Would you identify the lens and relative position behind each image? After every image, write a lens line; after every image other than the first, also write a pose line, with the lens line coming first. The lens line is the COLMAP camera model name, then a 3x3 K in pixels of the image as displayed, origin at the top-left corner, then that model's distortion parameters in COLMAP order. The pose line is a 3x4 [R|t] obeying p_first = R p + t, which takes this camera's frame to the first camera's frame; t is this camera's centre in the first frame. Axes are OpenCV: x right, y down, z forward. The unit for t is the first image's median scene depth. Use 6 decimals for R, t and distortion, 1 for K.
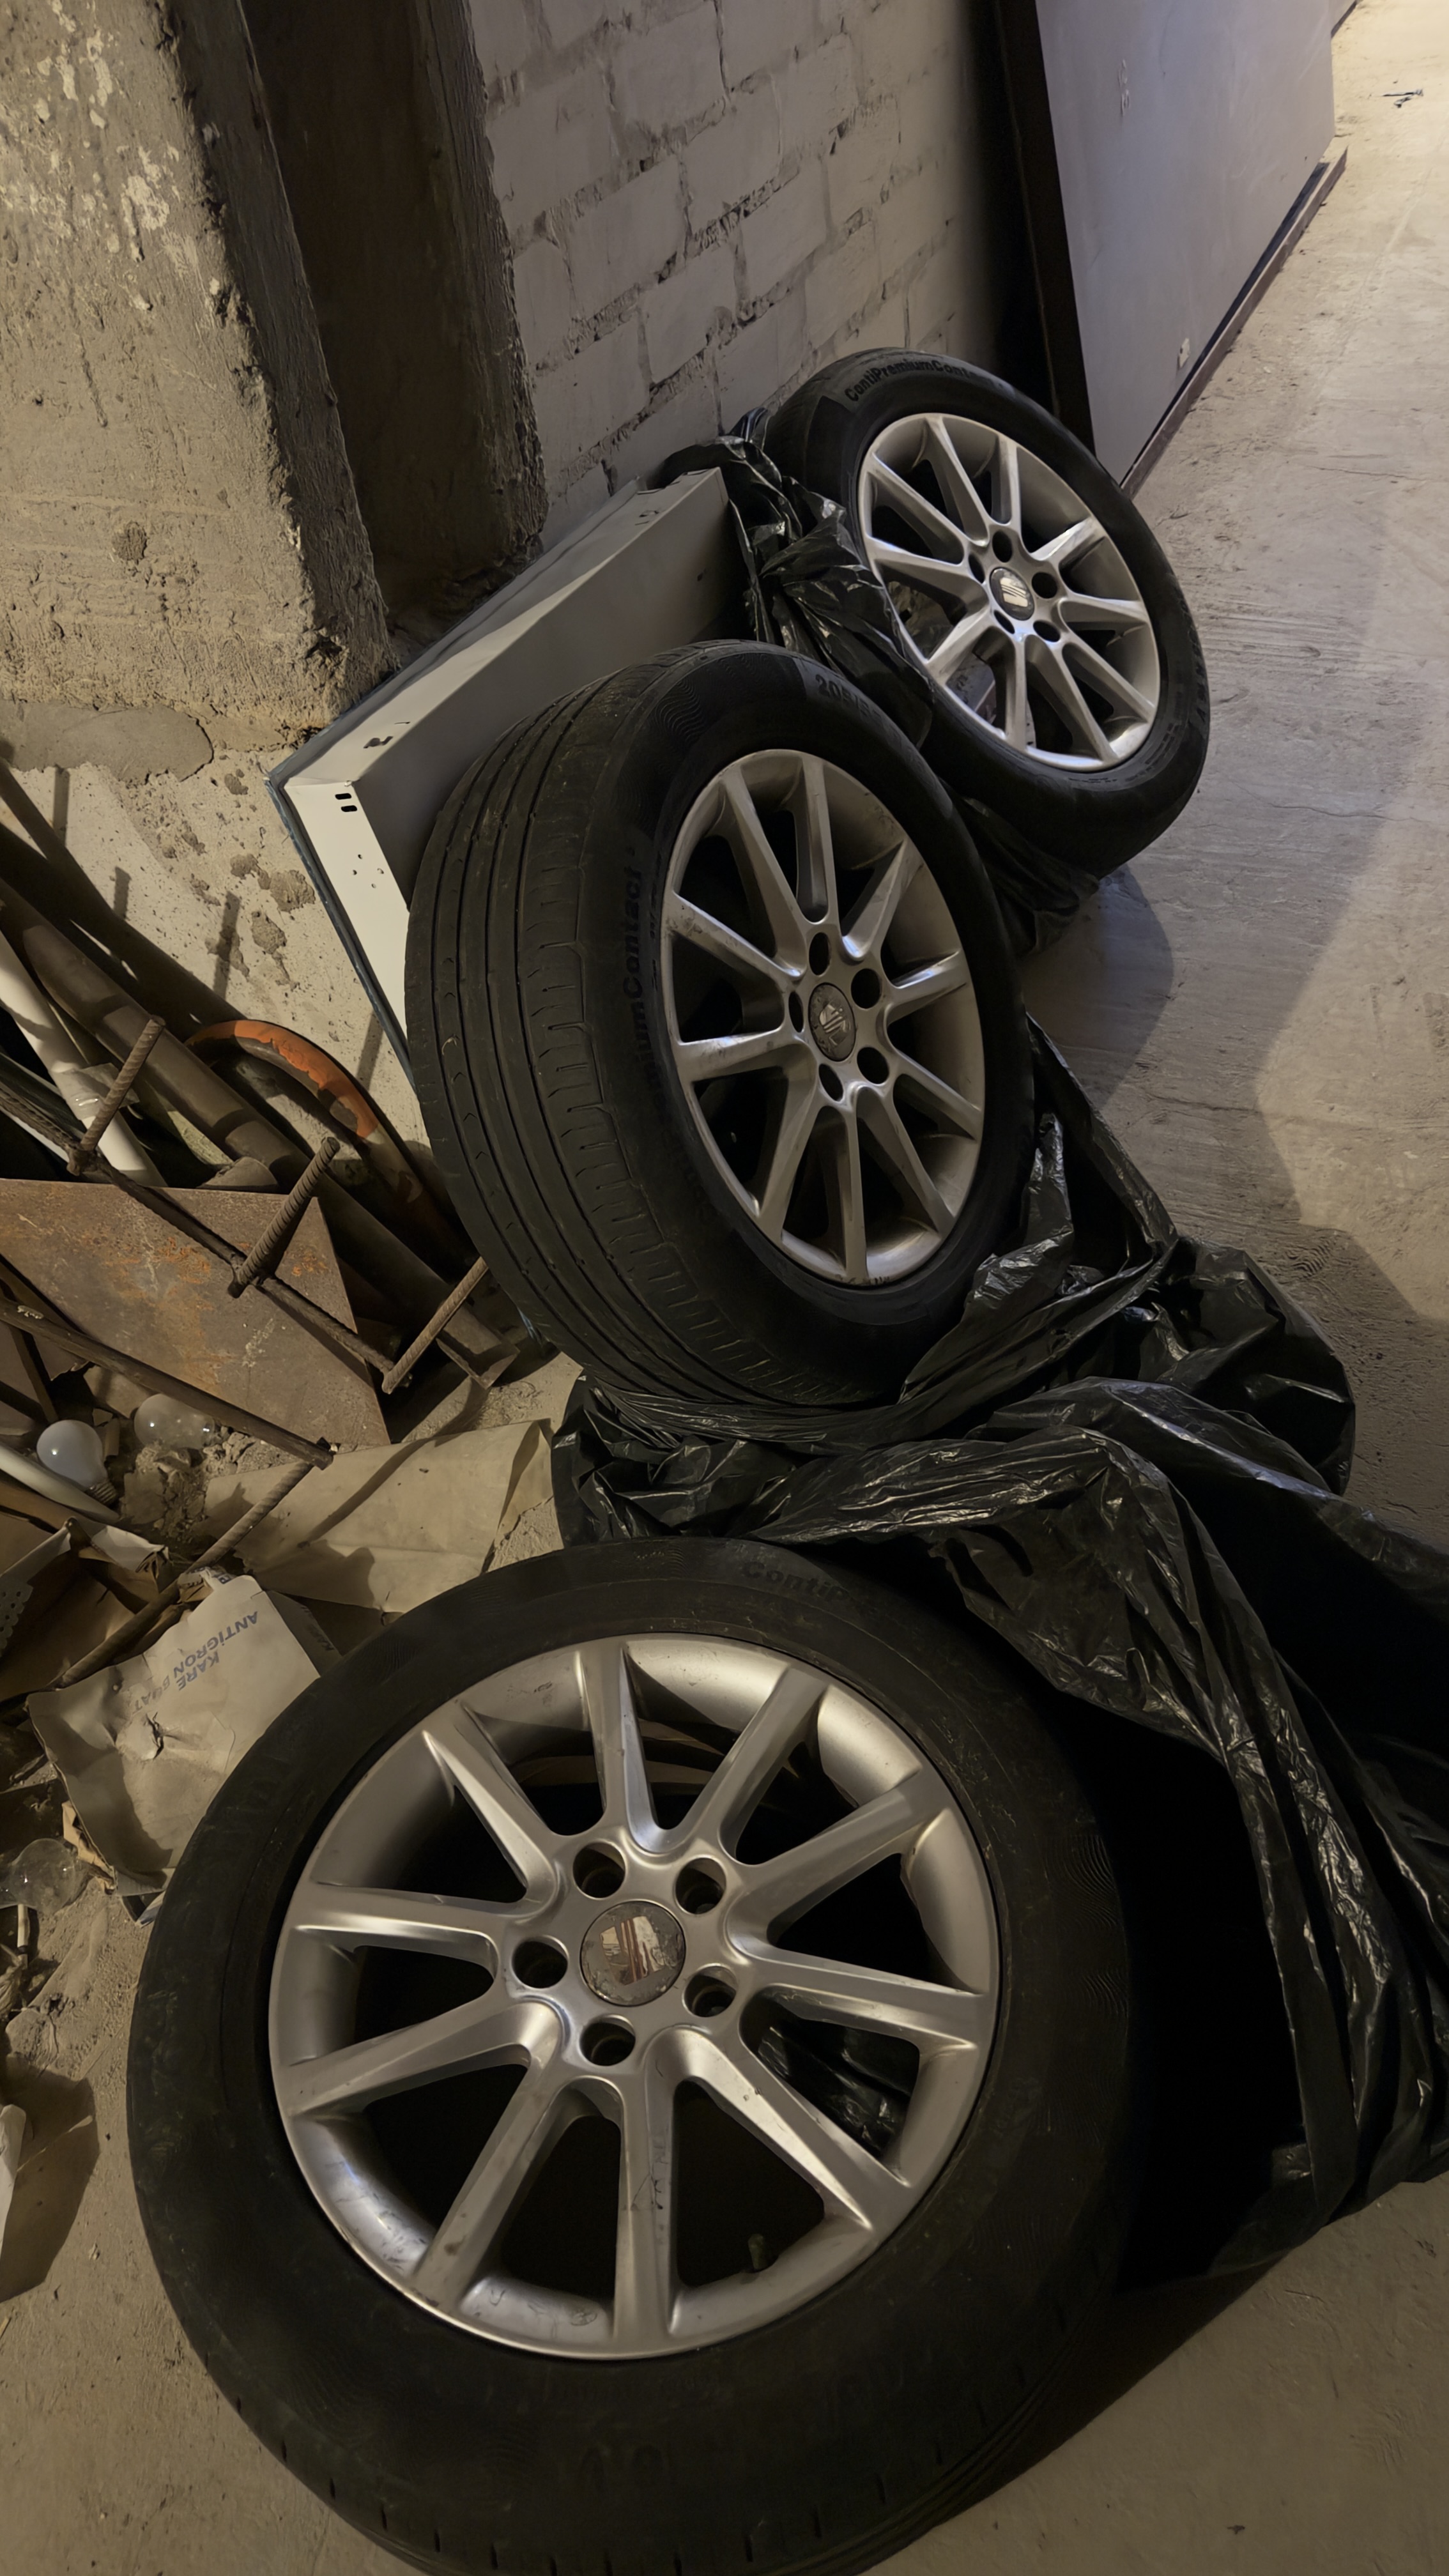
lens RADIAL K [[1791.6, 0, 724.5], [0, 1791.6, 1288.0], [0, 0, 1]] dist [0.126434, -0.167568]
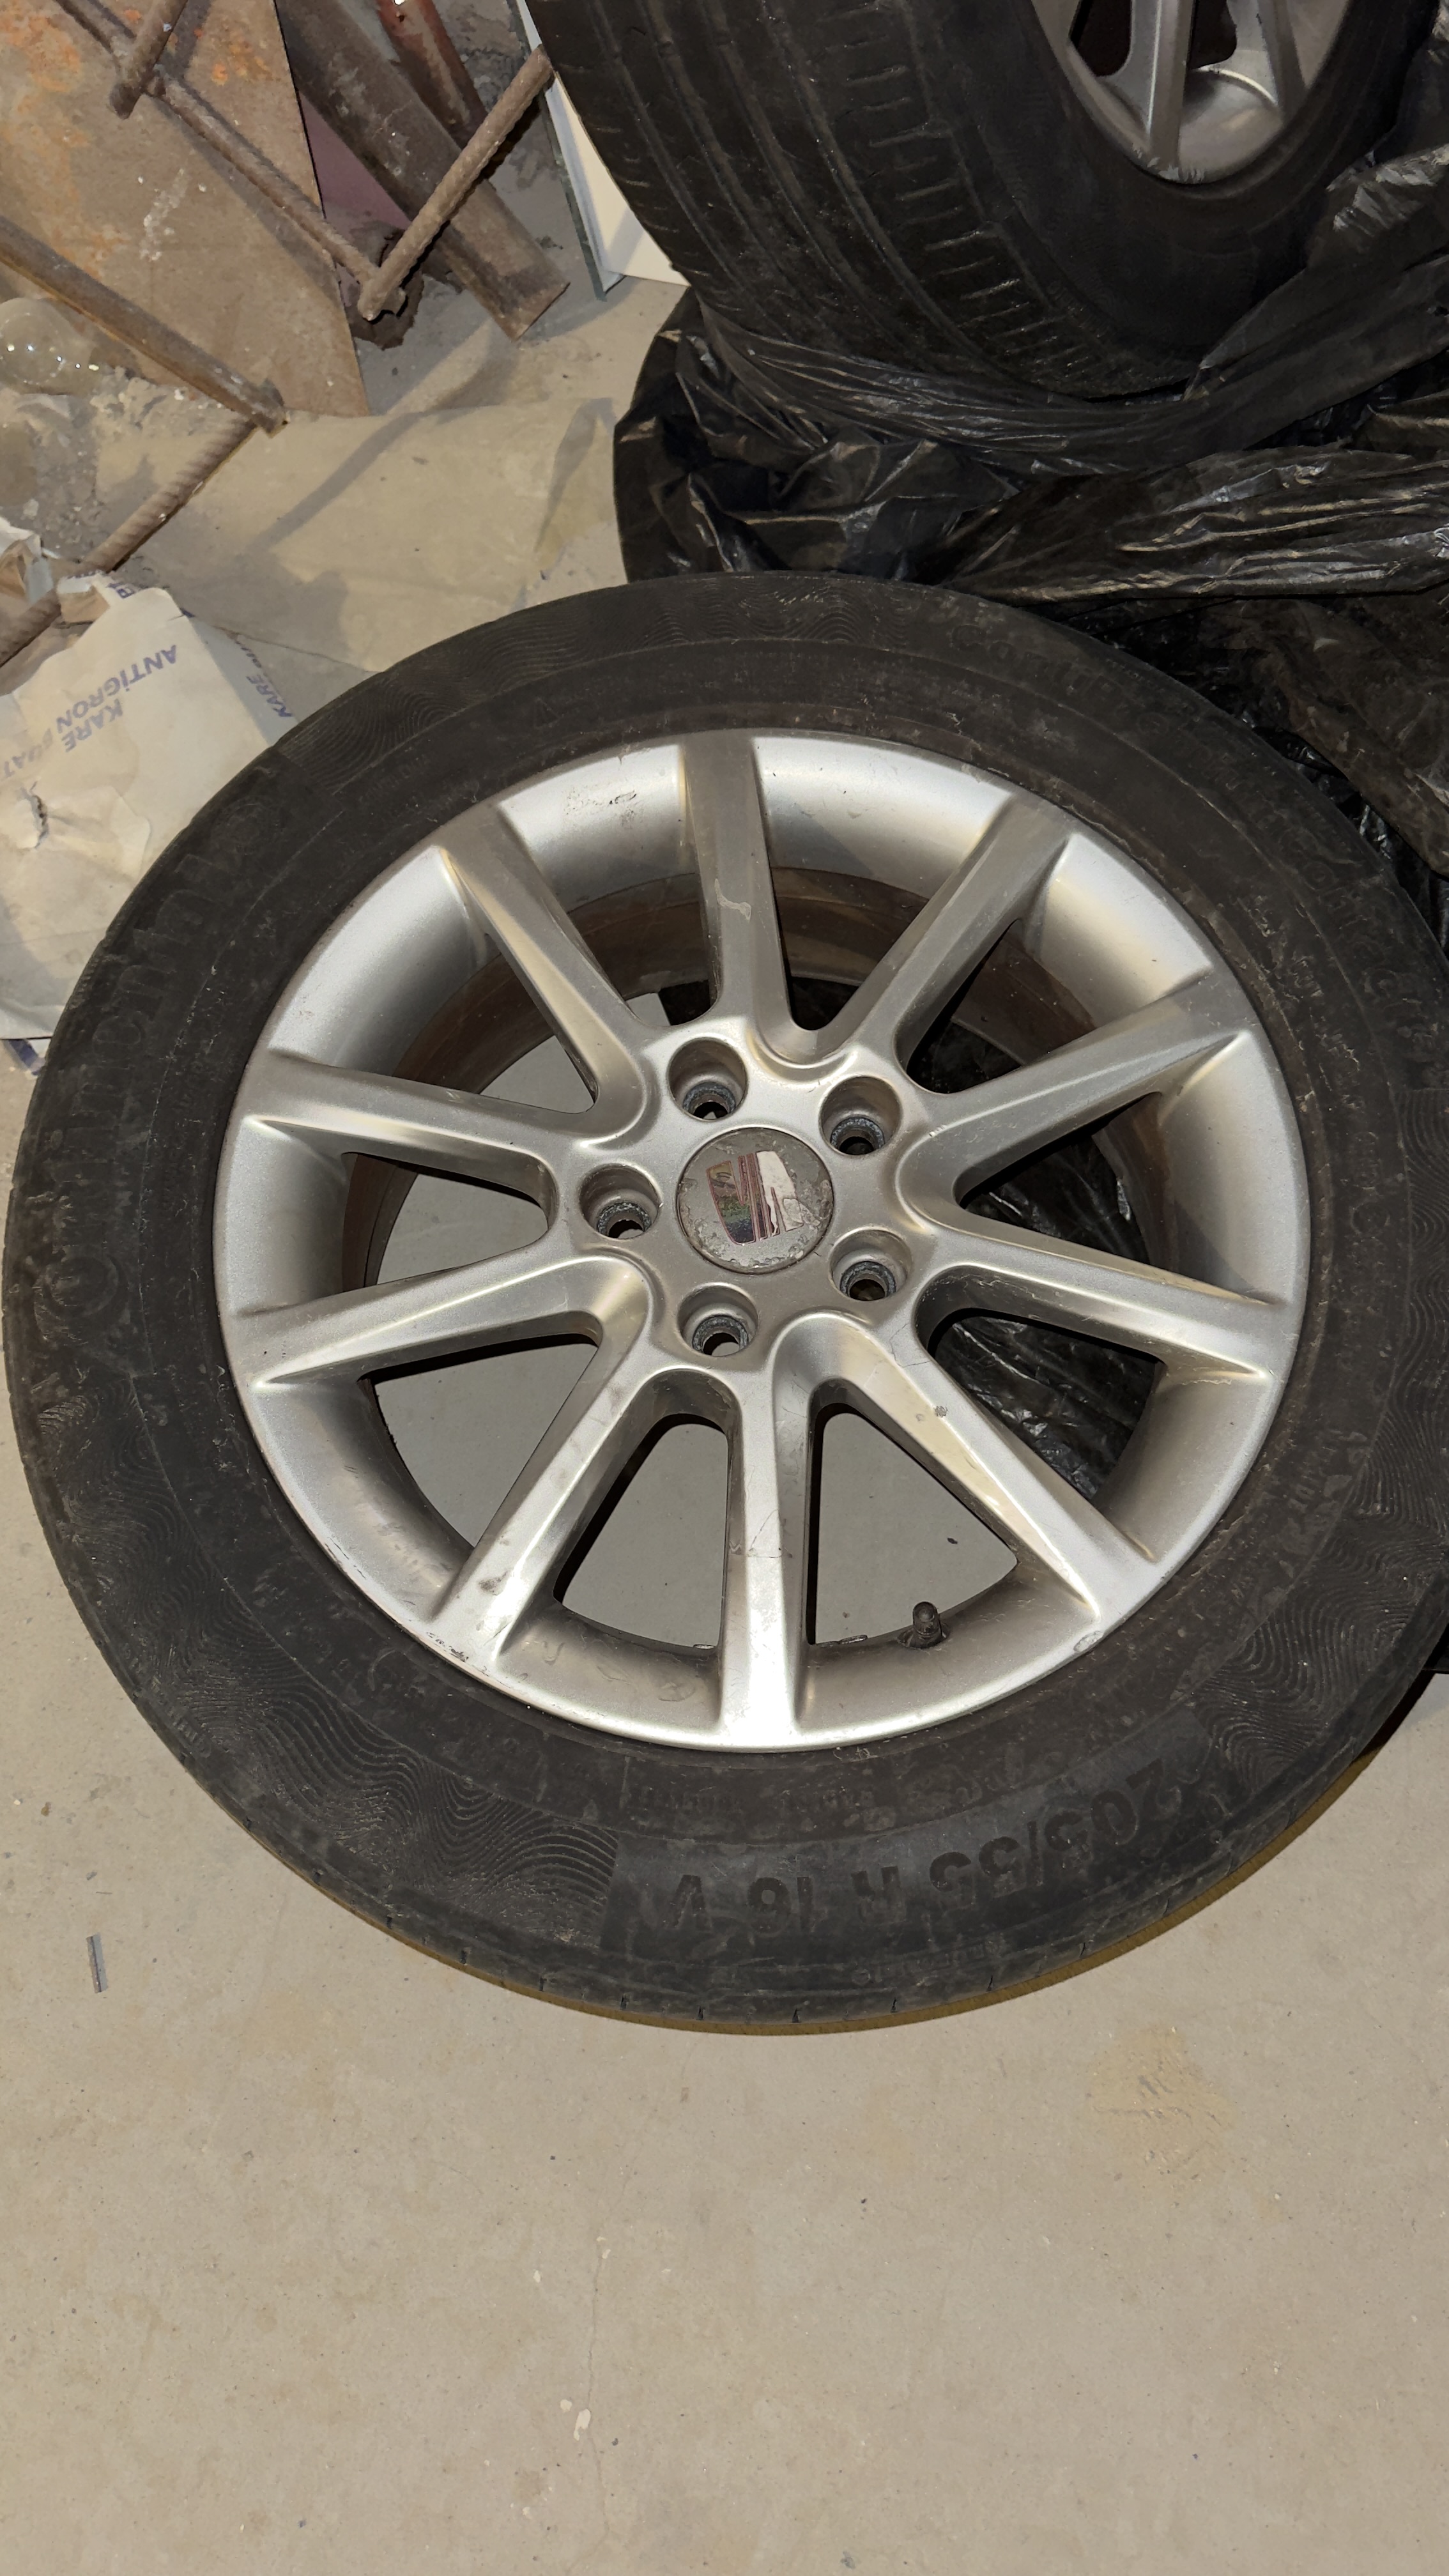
lens RADIAL K [[1802.4, 0, 724.5], [0, 1802.4, 1288.0], [0, 0, 1]] dist [0.027962, -0.042499]
pose [[0.995673, 0.081465, 0.044717, -0.067981], [-0.092838, 0.893527, 0.439307, 0.079615], [-0.004168, -0.441558, 0.897223, 0.299314]]
